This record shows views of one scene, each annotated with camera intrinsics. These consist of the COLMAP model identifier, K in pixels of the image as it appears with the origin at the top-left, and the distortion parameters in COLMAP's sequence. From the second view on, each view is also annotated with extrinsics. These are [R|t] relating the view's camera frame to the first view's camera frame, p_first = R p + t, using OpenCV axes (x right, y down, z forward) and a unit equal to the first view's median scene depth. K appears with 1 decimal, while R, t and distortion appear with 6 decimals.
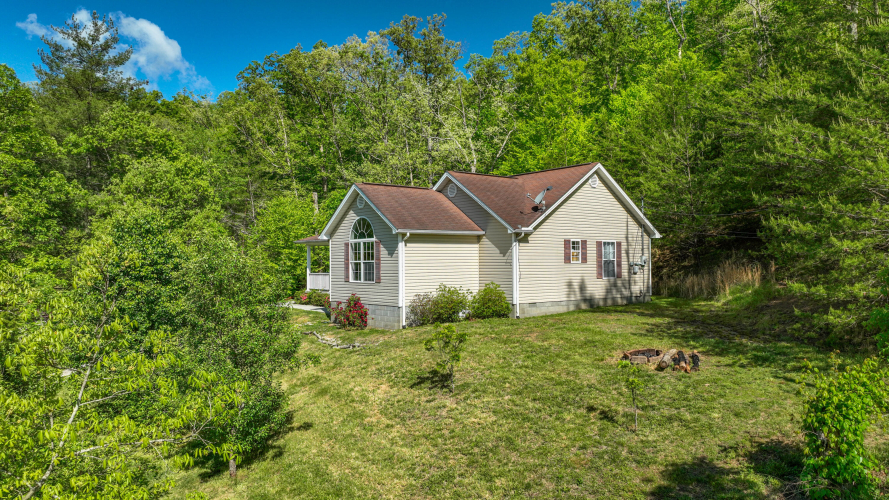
lens RADIAL K [[620.7, 0, 444.5], [0, 620.7, 250.0], [0, 0, 1]] dist [0.007881, 0.000953]
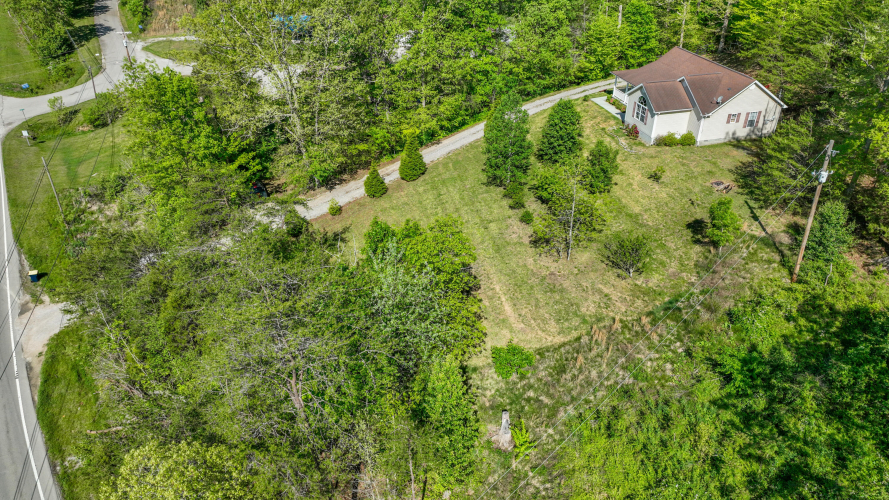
lens RADIAL K [[620.7, 0, 444.5], [0, 620.7, 250.0], [0, 0, 1]] dist [0.007881, 0.000953]
pose [[0.918918, 0.216616, -0.329647, 0.089660], [-0.002146, 0.838450, 0.544974, -0.878390], [0.394443, -0.500079, 0.770932, -1.534368]]
